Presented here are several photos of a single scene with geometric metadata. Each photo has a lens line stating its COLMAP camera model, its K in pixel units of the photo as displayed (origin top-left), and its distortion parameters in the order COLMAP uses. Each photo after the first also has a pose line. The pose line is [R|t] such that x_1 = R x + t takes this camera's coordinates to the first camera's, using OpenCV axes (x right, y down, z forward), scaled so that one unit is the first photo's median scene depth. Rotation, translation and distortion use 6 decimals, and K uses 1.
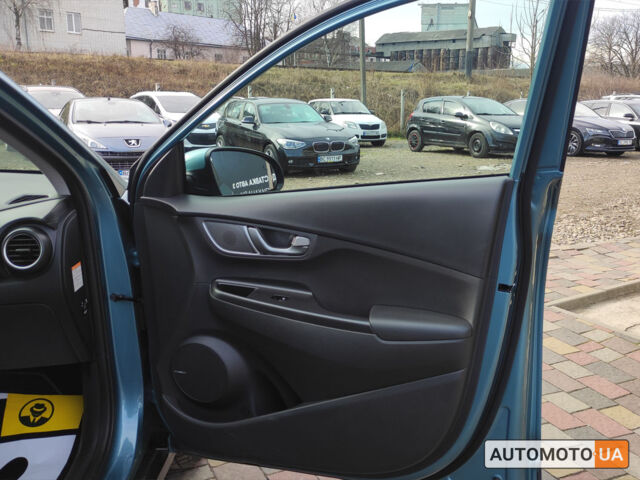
lens RADIAL K [[634.3, 0, 363.0], [0, 634.3, 240.2], [0, 0, 1]] dist [0.032850, 0.000000]
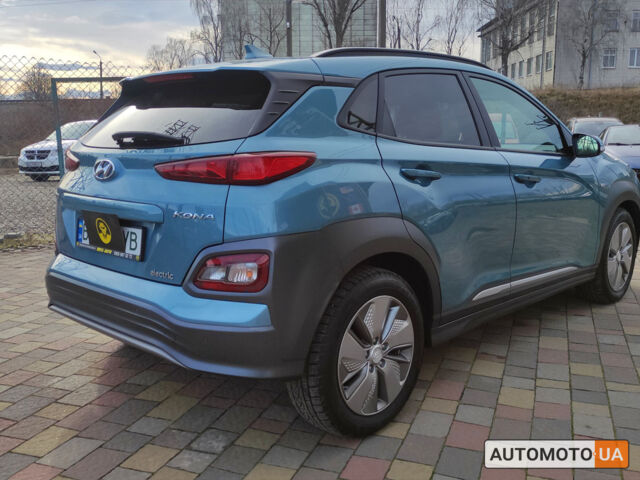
lens RADIAL K [[634.3, 0, 310.6], [0, 634.3, 216.2], [0, 0, 1]] dist [0.032850, 0.000000]
pose [[0.642588, 0.086023, -0.761368, 0.055057], [-0.150434, 0.988502, -0.015279, 0.023535], [0.751299, 0.124354, 0.648140, -0.086632]]
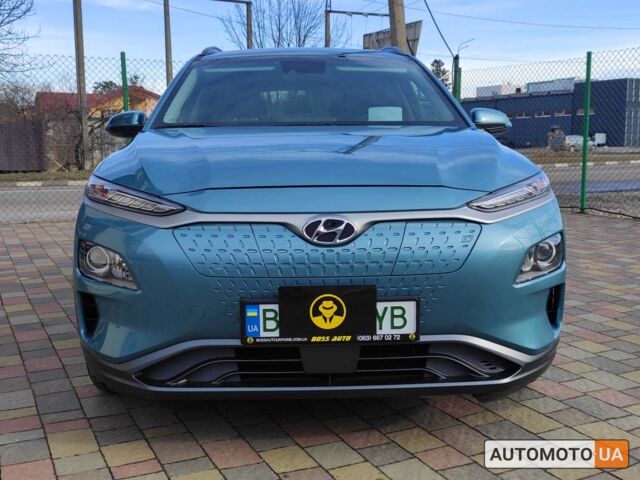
lens RADIAL K [[634.3, 0, 320.2], [0, 634.3, 240.1], [0, 0, 1]] dist [0.032850, 0.000000]
pose [[0.999981, 0.004877, -0.003749, -0.048194], [-0.005126, 0.997570, -0.069484, 0.025979], [0.003401, 0.069502, 0.997576, -0.122413]]
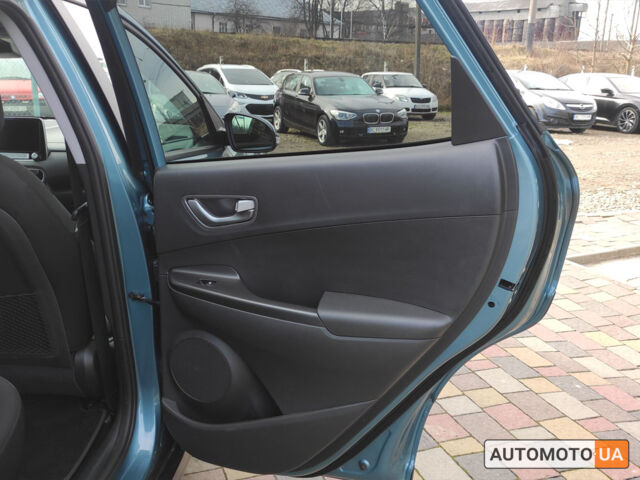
lens RADIAL K [[634.3, 0, 315.4], [0, 634.3, 241.9], [0, 0, 1]] dist [0.032850, 0.000000]
pose [[0.987810, 0.048629, -0.147872, 0.004219], [-0.042272, 0.998054, 0.045838, 0.006478], [0.149814, -0.039029, 0.987944, -0.032002]]
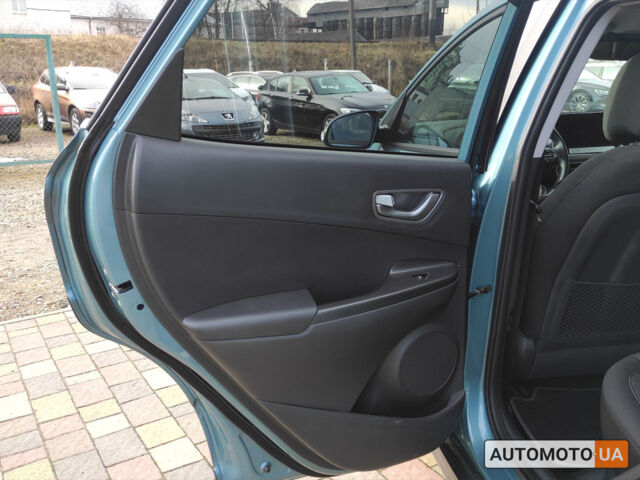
lens RADIAL K [[634.3, 0, 318.3], [0, 634.3, 239.7], [0, 0, 1]] dist [0.032850, 0.000000]
pose [[0.998398, -0.043486, 0.036193, -0.104615], [0.041952, 0.998232, 0.042114, 0.008537], [-0.037960, -0.040529, 0.998457, -0.045857]]
